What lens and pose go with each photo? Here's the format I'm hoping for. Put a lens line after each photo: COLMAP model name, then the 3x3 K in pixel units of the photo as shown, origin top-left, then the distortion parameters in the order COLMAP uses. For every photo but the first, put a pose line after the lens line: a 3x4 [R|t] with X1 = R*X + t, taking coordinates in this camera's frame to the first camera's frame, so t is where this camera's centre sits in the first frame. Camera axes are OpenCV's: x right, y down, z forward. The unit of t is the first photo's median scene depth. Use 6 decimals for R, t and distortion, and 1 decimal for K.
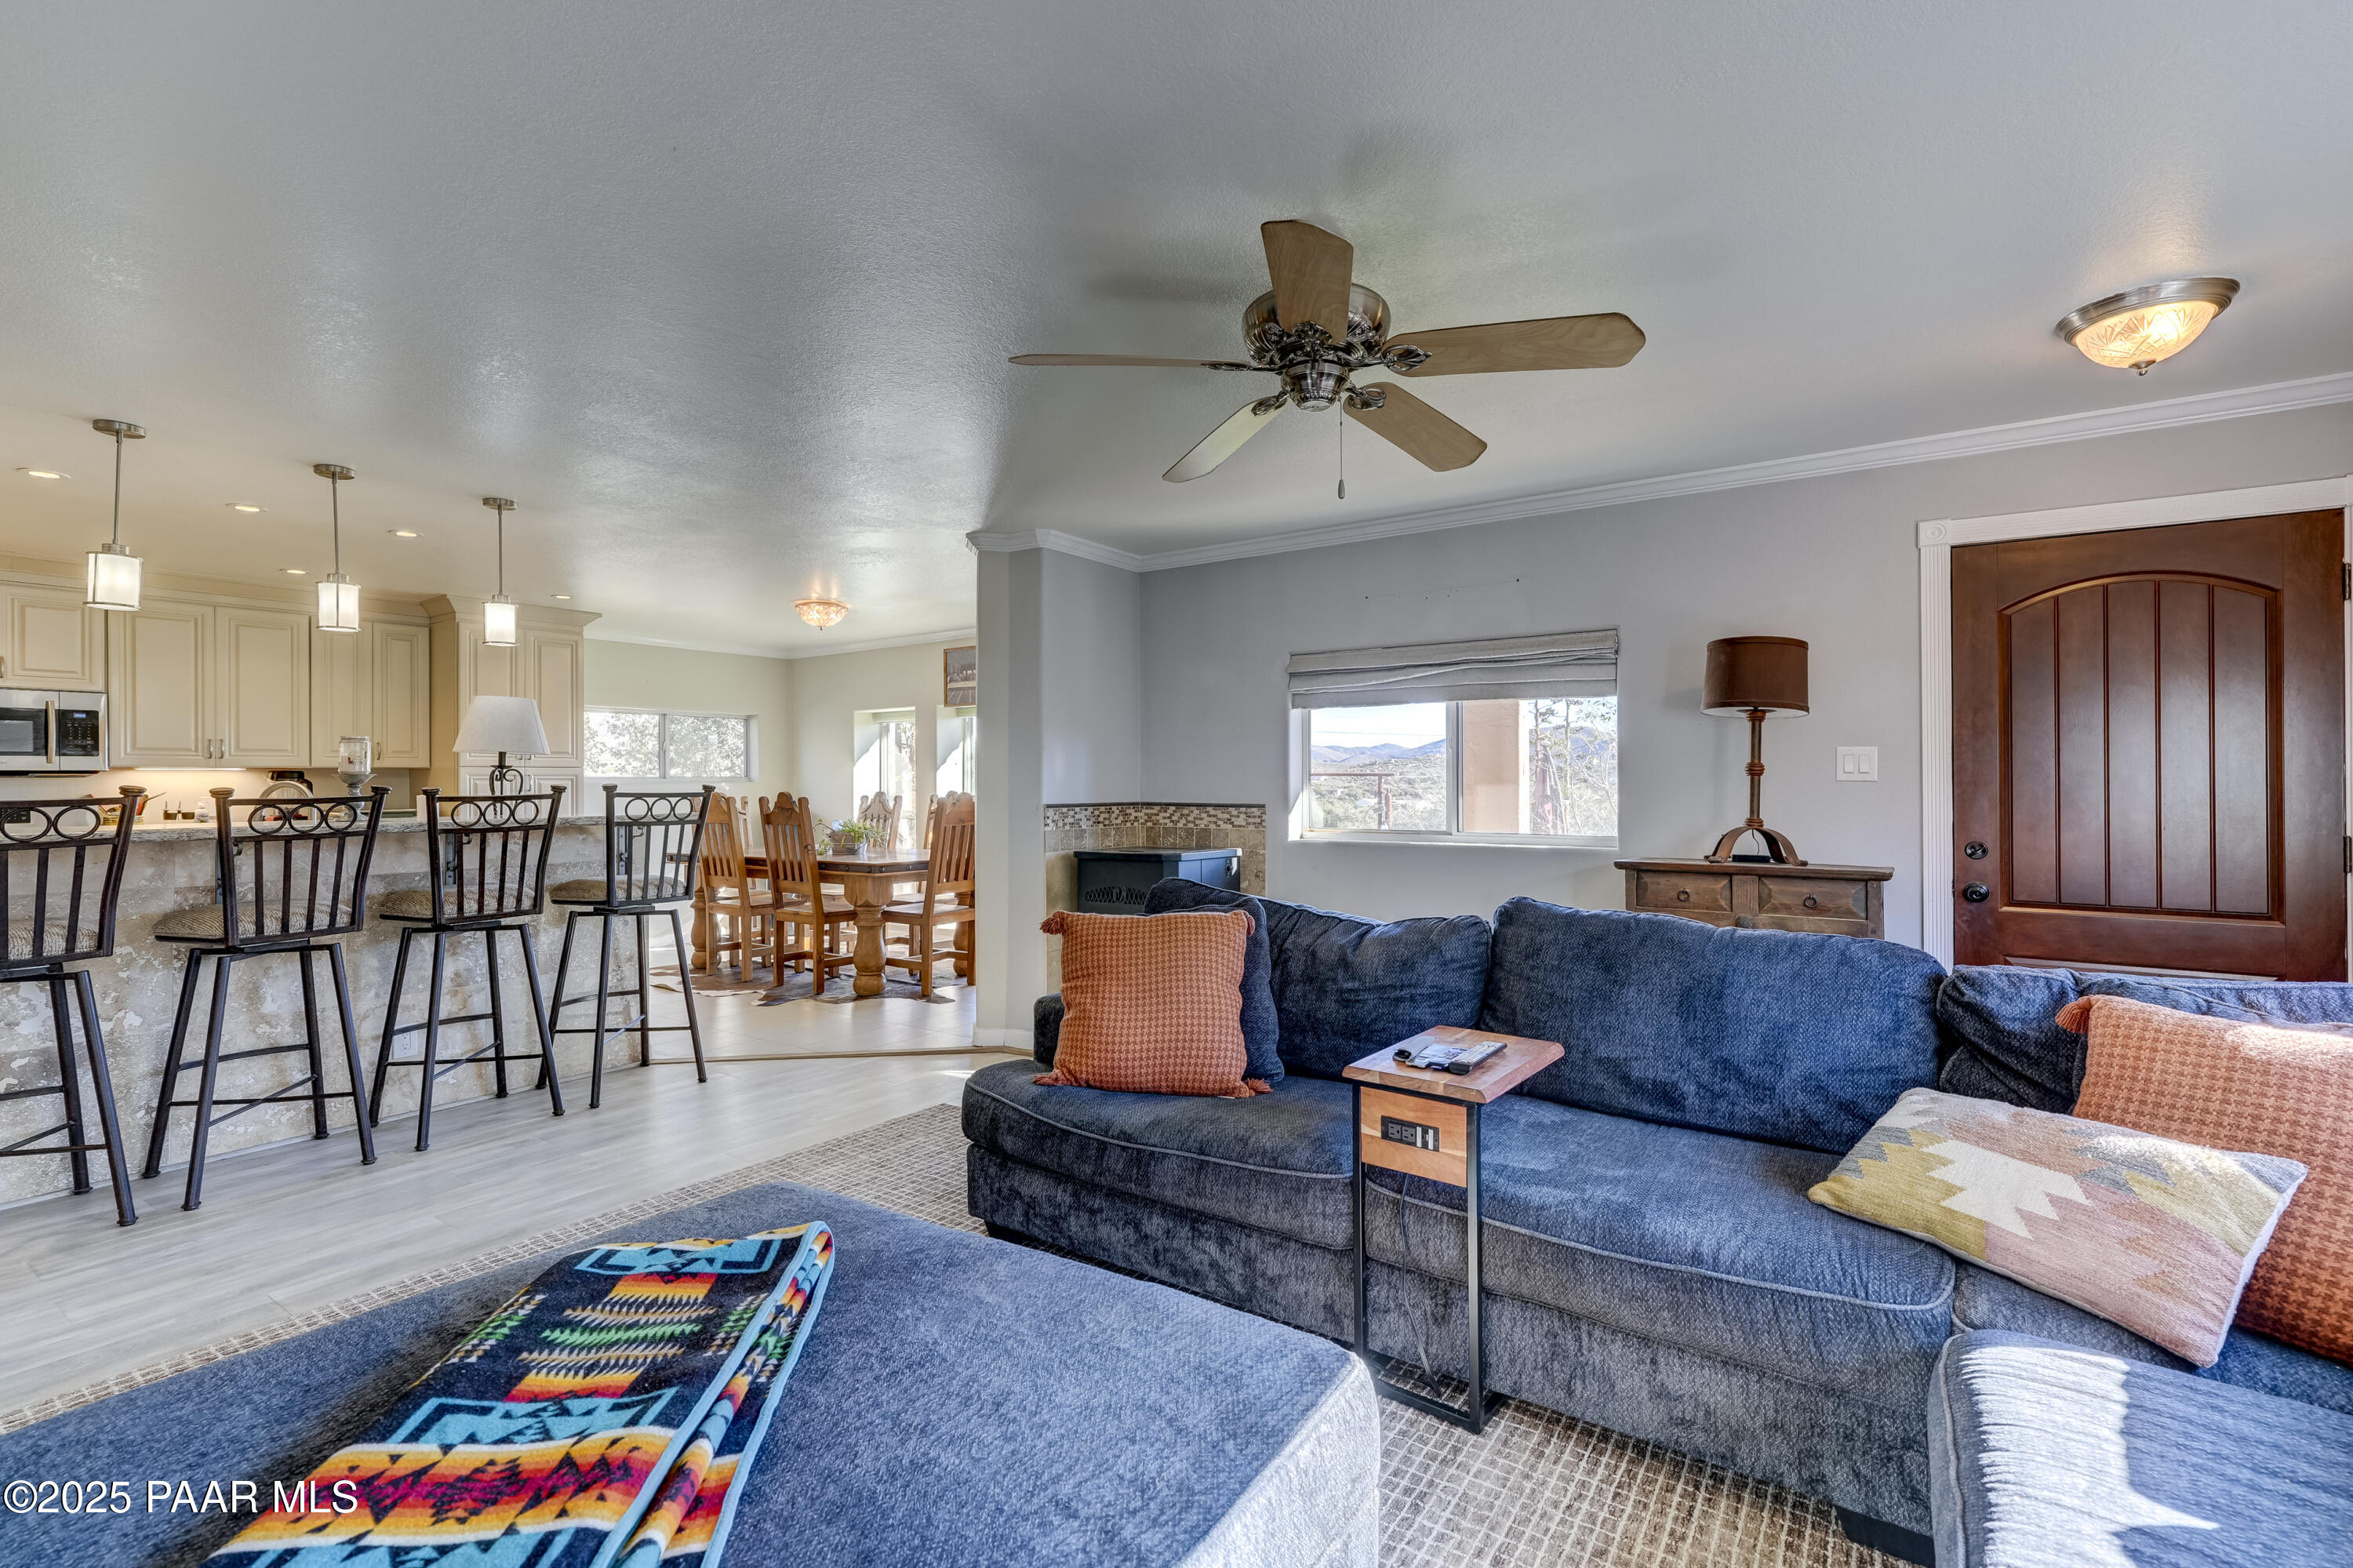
lens RADIAL K [[1077.1, 0, 1190.6], [0, 1077.1, 787.9], [0, 0, 1]] dist [0.004701, 0.001692]
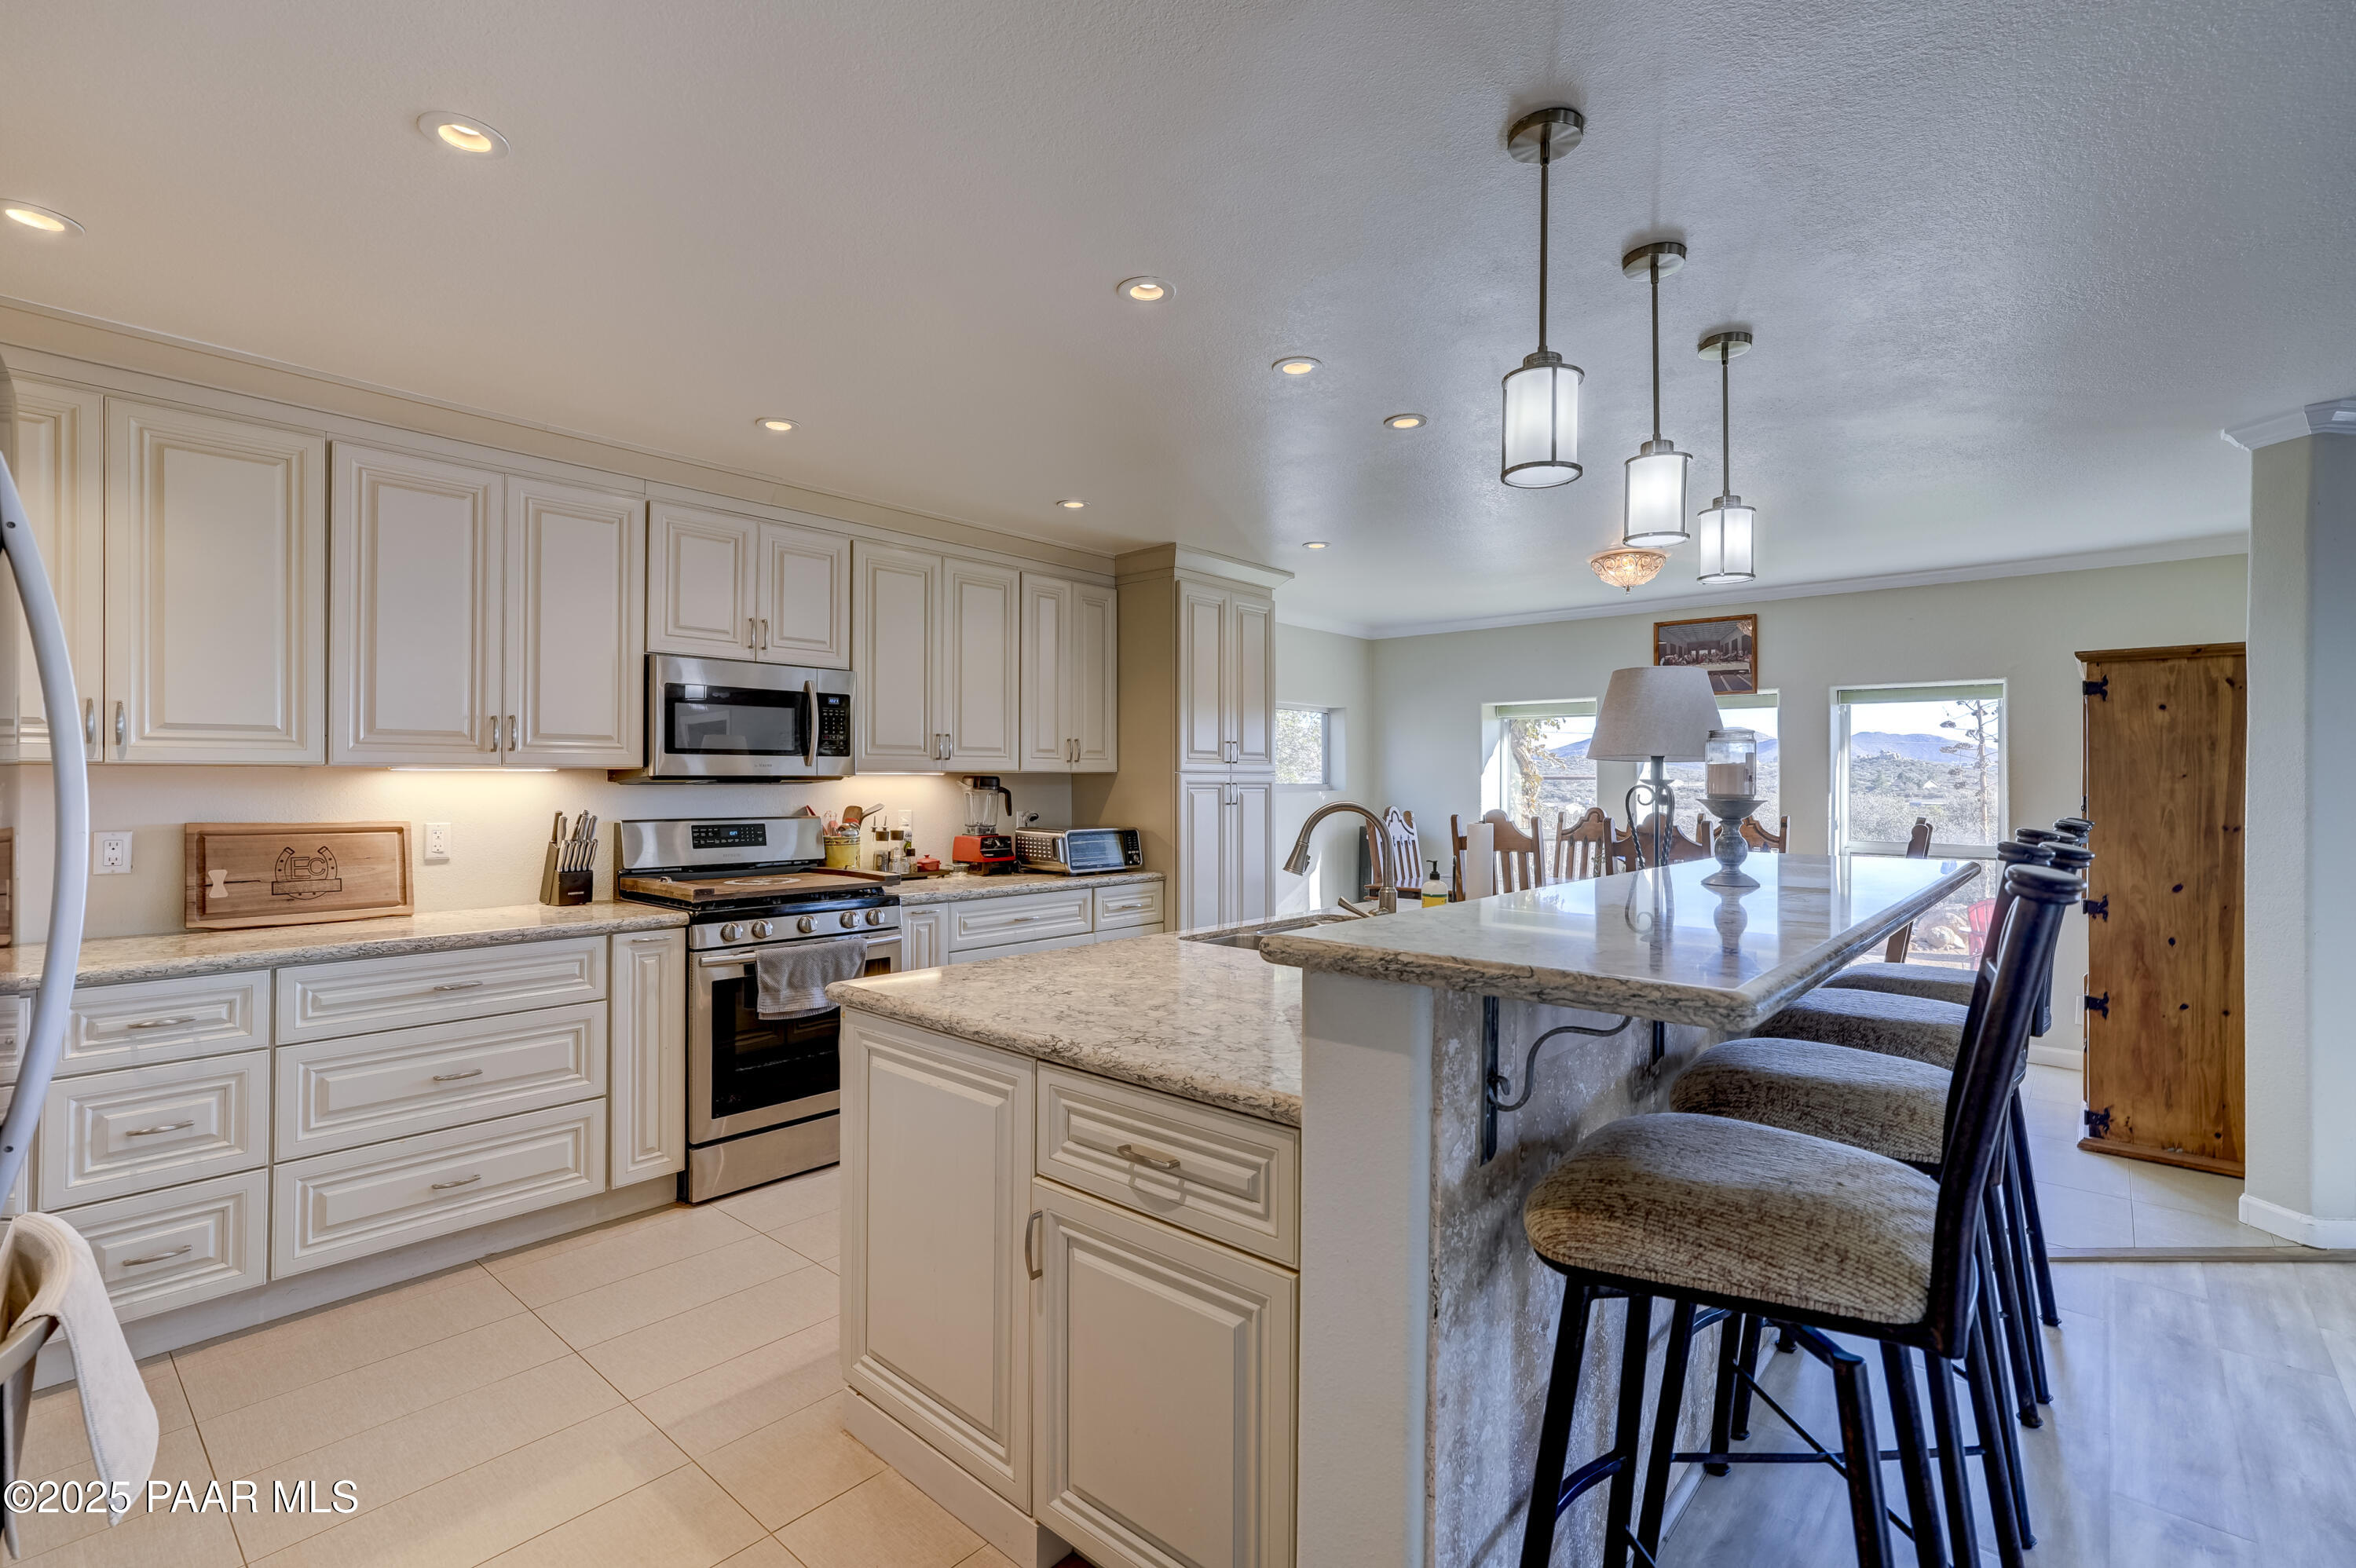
lens RADIAL K [[1078.3, 0, 1153.3], [0, 1078.3, 776.6], [0, 0, 1]] dist [0.004701, 0.001692]
pose [[0.992000, 0.013440, -0.125518, -0.571944], [-0.014286, 0.999881, -0.005843, -0.012291], [0.125424, 0.007589, 0.992074, 0.250409]]
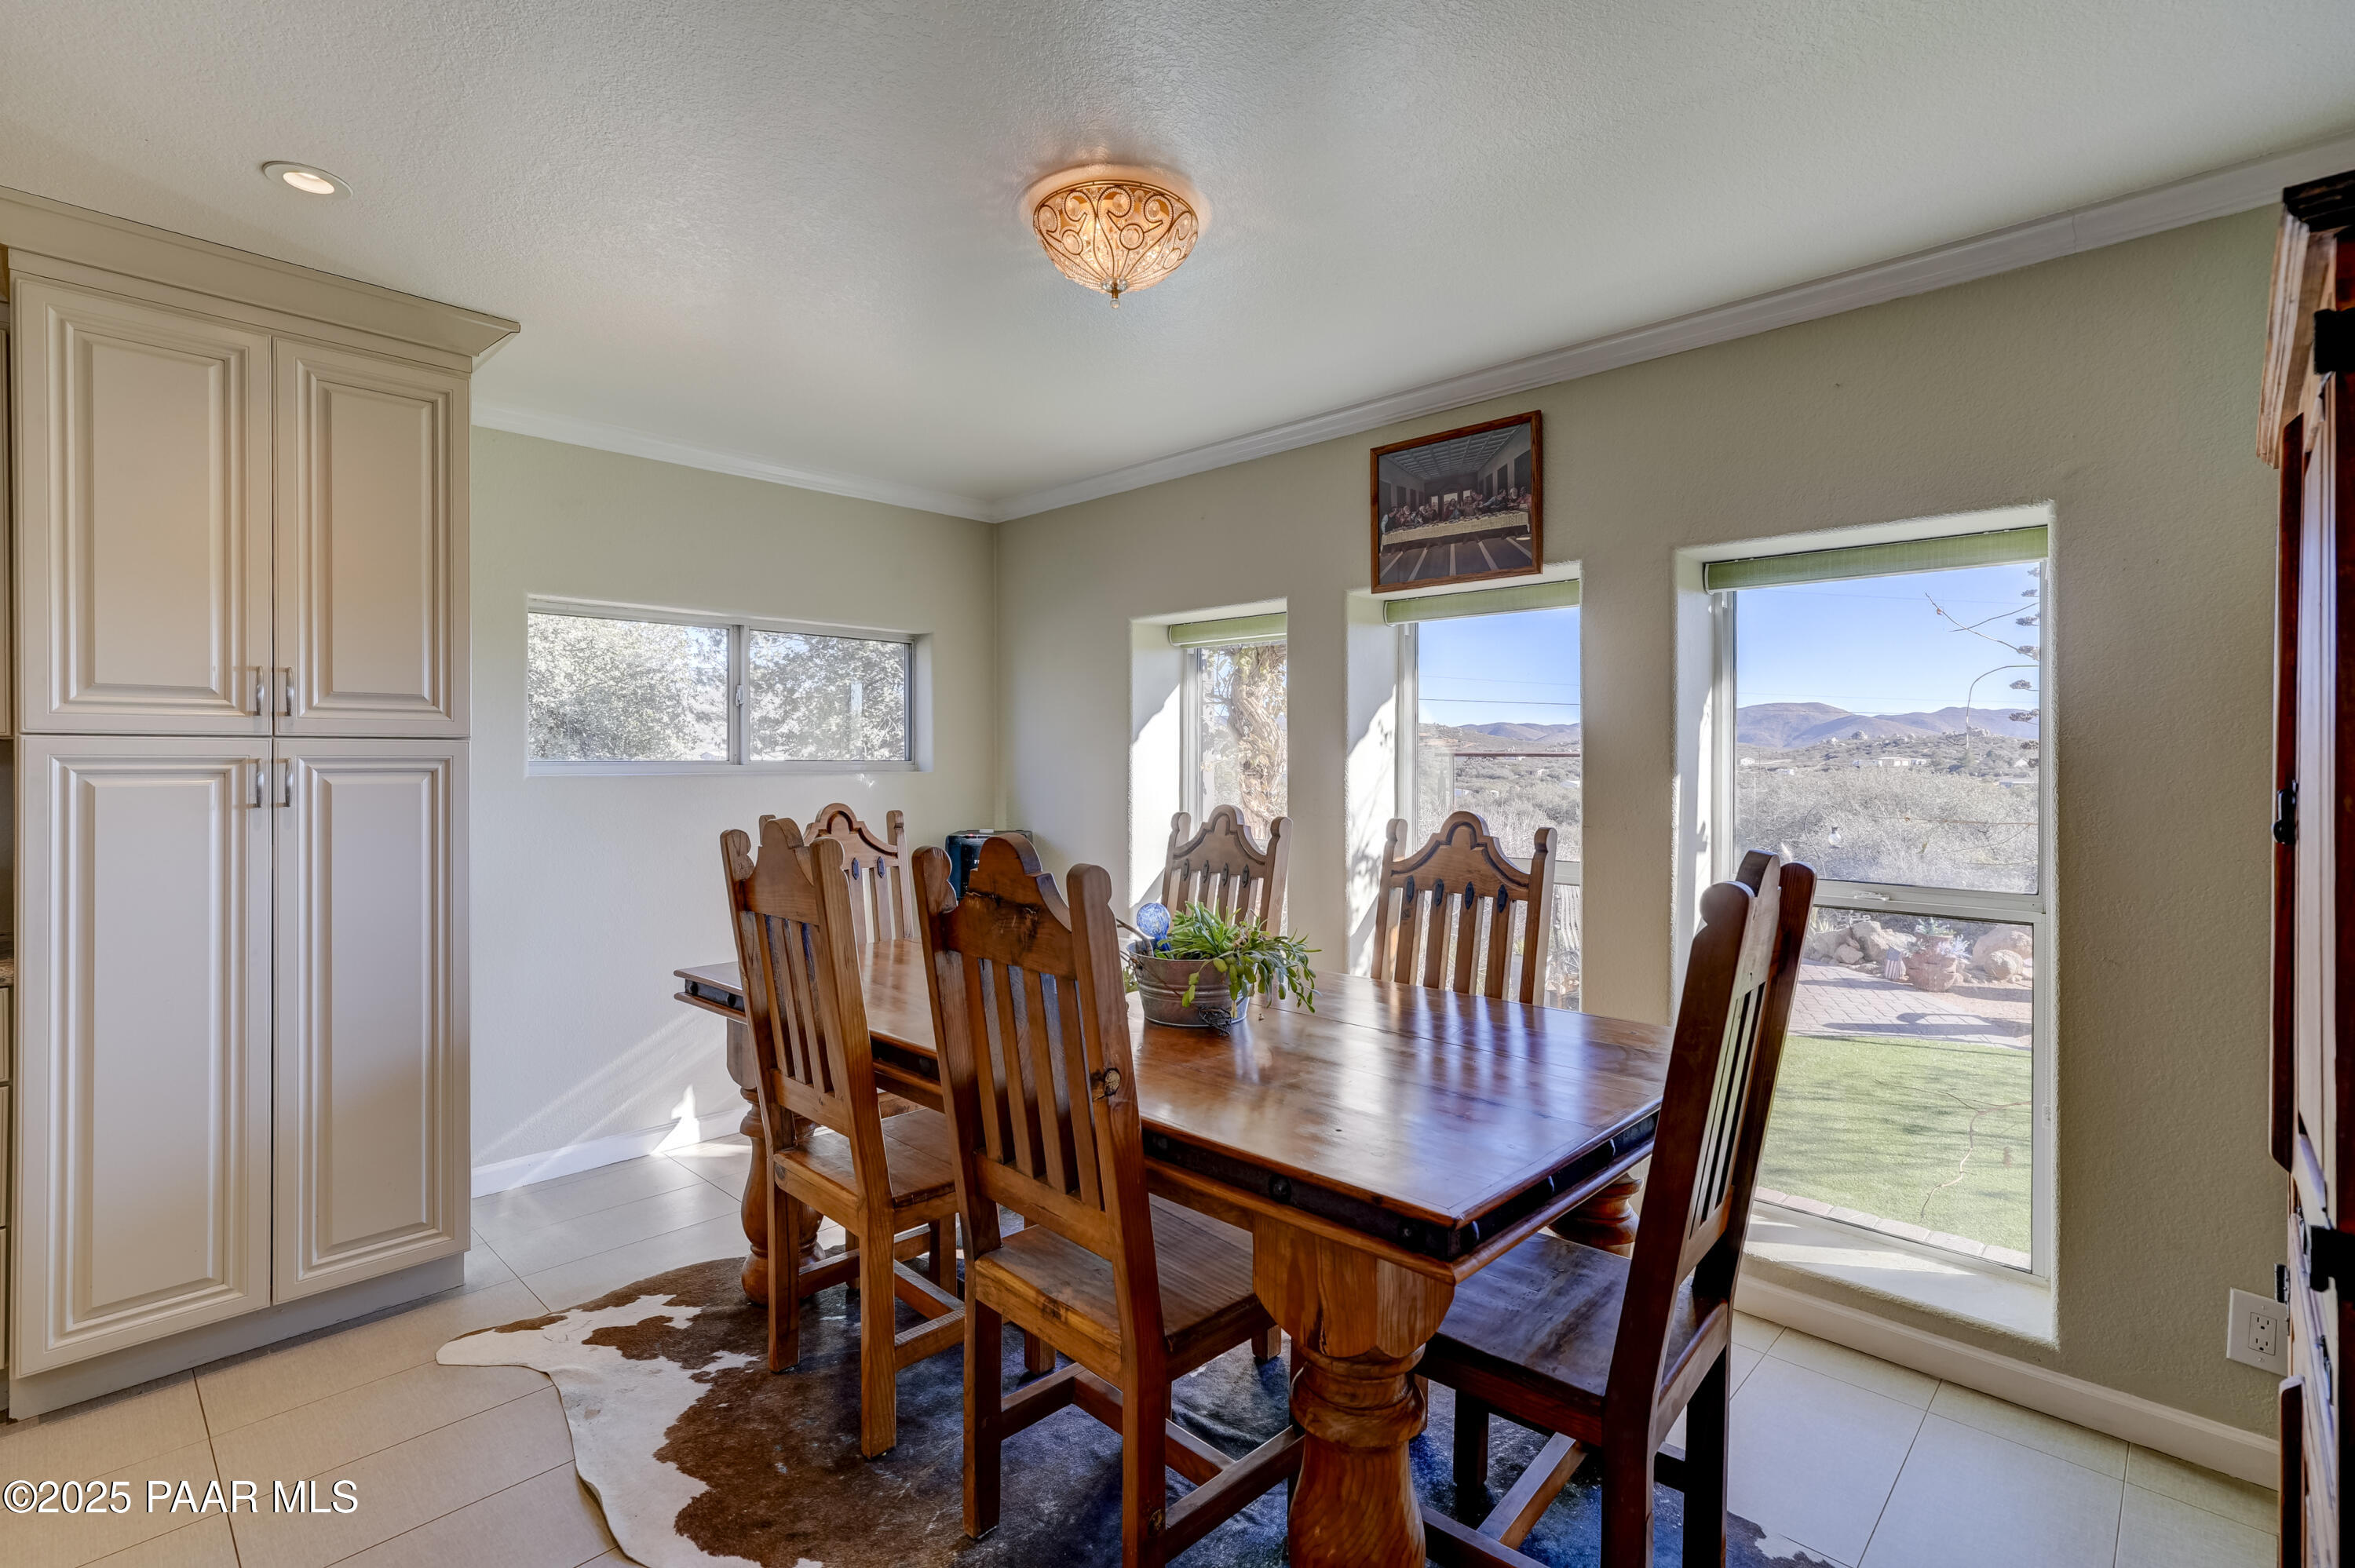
lens RADIAL K [[1077.8, 0, 1176.1], [0, 1077.8, 765.6], [0, 0, 1]] dist [0.004701, 0.001692]
pose [[0.985652, 0.009500, -0.168525, -0.278655], [-0.009506, 0.999955, 0.000769, -0.013433], [0.168524, 0.000844, 0.985697, 0.712864]]
